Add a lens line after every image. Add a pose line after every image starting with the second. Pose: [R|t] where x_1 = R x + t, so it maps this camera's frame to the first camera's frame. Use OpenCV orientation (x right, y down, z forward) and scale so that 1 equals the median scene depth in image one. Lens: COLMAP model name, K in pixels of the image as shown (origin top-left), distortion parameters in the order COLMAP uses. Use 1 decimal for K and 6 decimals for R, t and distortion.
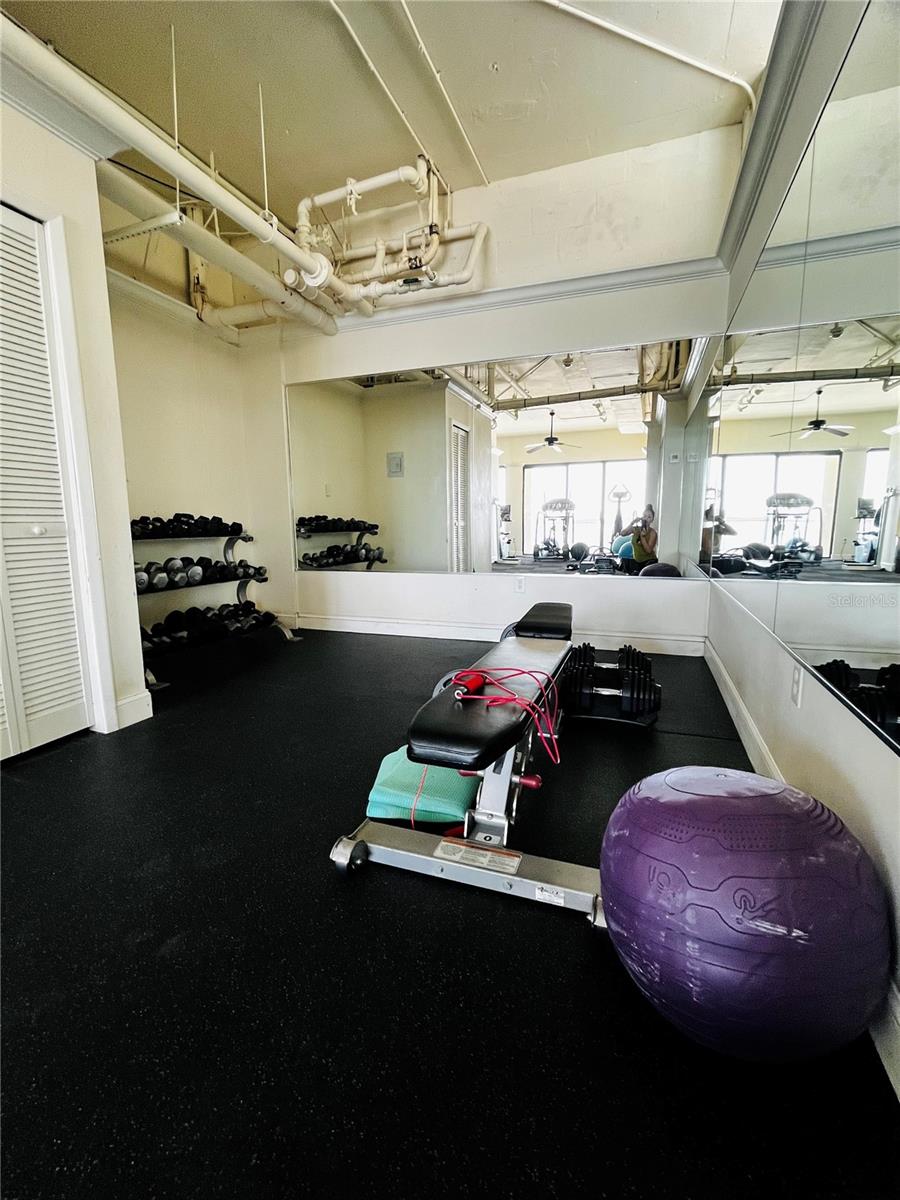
lens RADIAL K [[528.4, 0, 449.7], [0, 528.4, 599.5], [0, 0, 1]] dist [-0.002856, -0.000319]
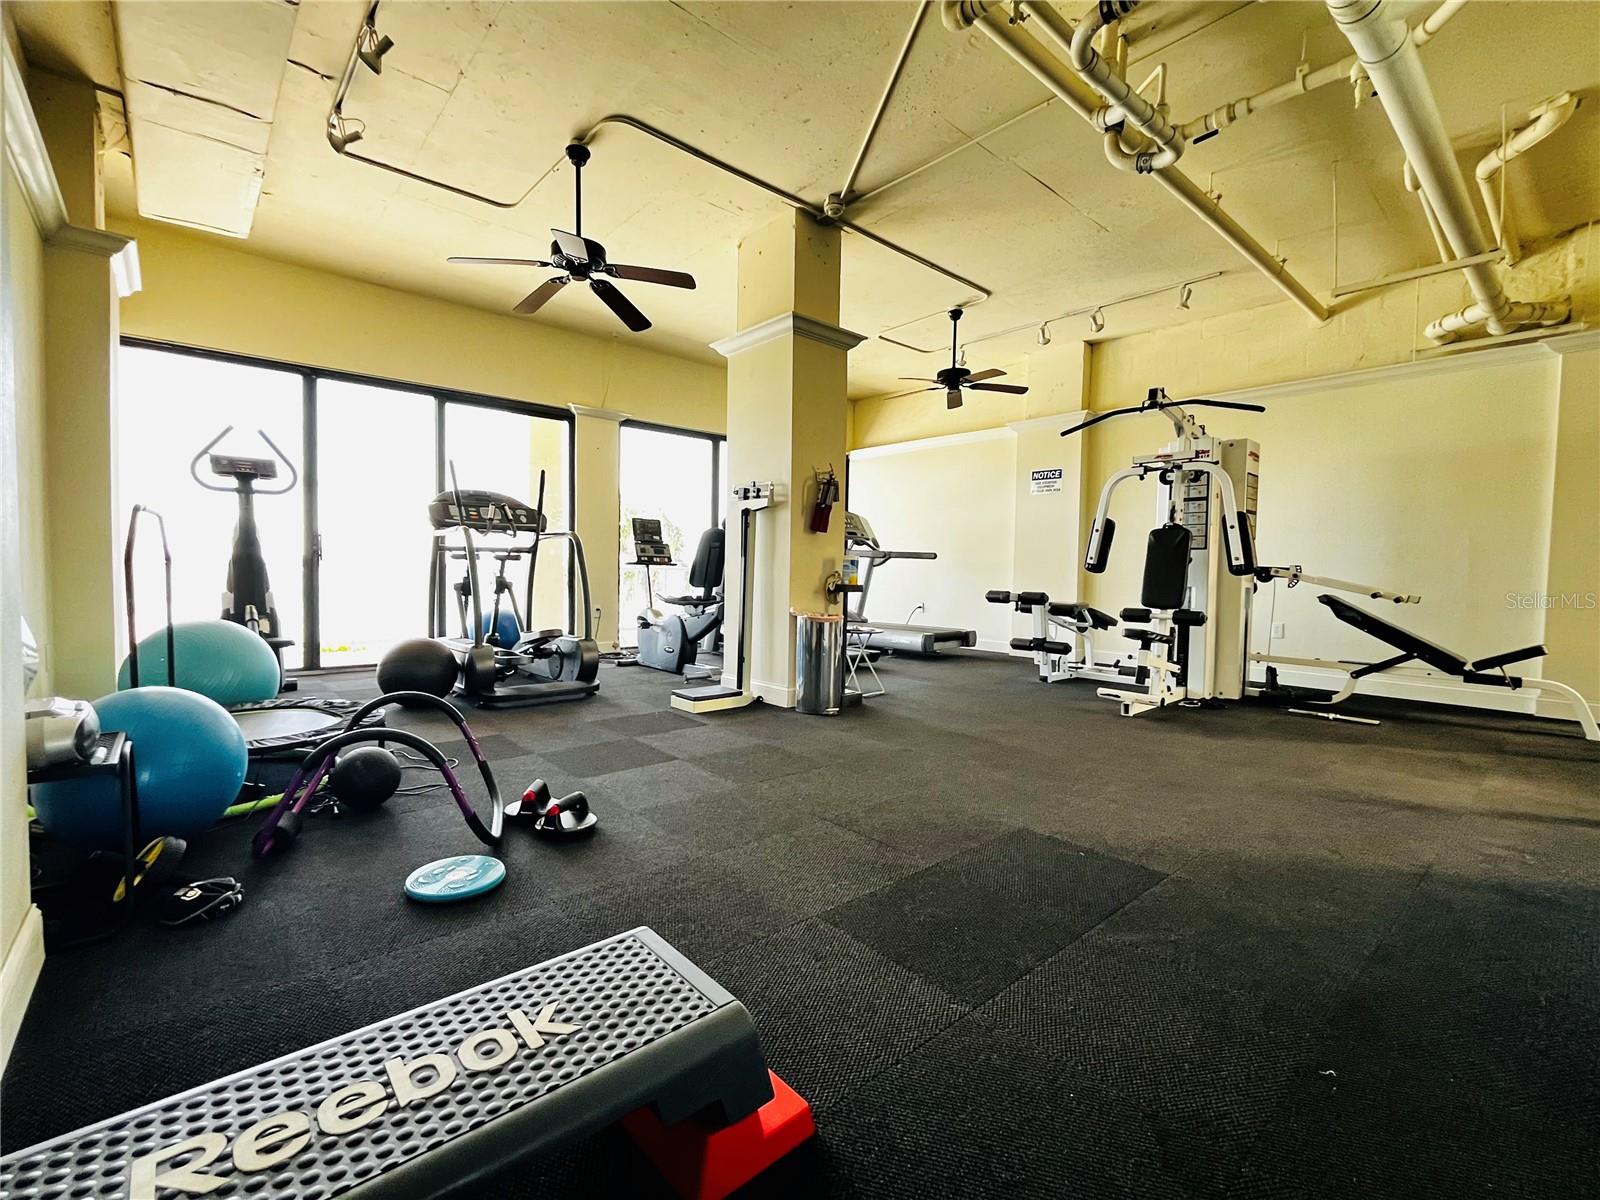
lens RADIAL K [[704.5, 0, 792.6], [0, 704.5, 595.2], [0, 0, 1]] dist [-0.002856, -0.000319]
pose [[0.482507, -0.023141, 0.875587, 1.780480], [0.117389, 0.992341, -0.038463, -0.489561], [-0.867990, 0.121343, 0.481528, 3.266546]]
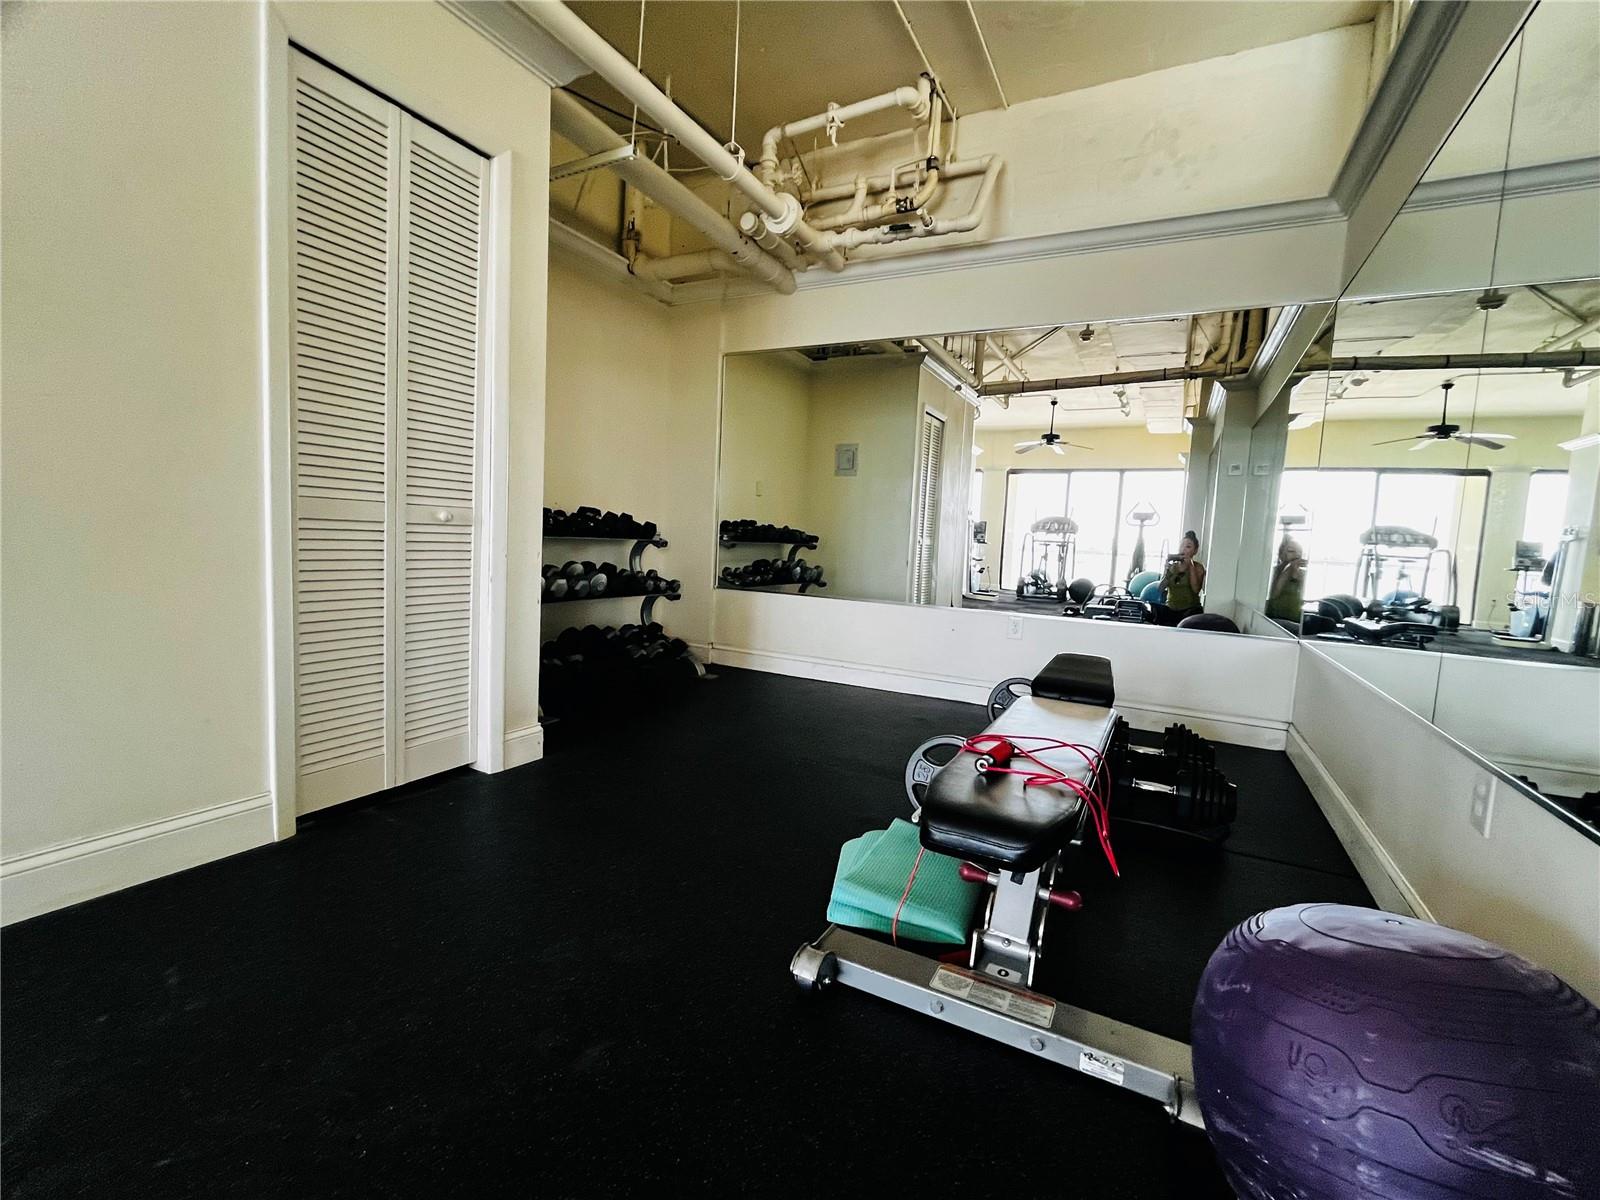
lens RADIAL K [[704.5, 0, 797.7], [0, 704.5, 593.5], [0, 0, 1]] dist [-0.002856, -0.000319]
pose [[0.989339, 0.069670, -0.127882, -0.049974], [-0.077933, 0.995104, -0.060783, 0.008007], [0.123021, 0.070101, 0.989925, -0.007502]]
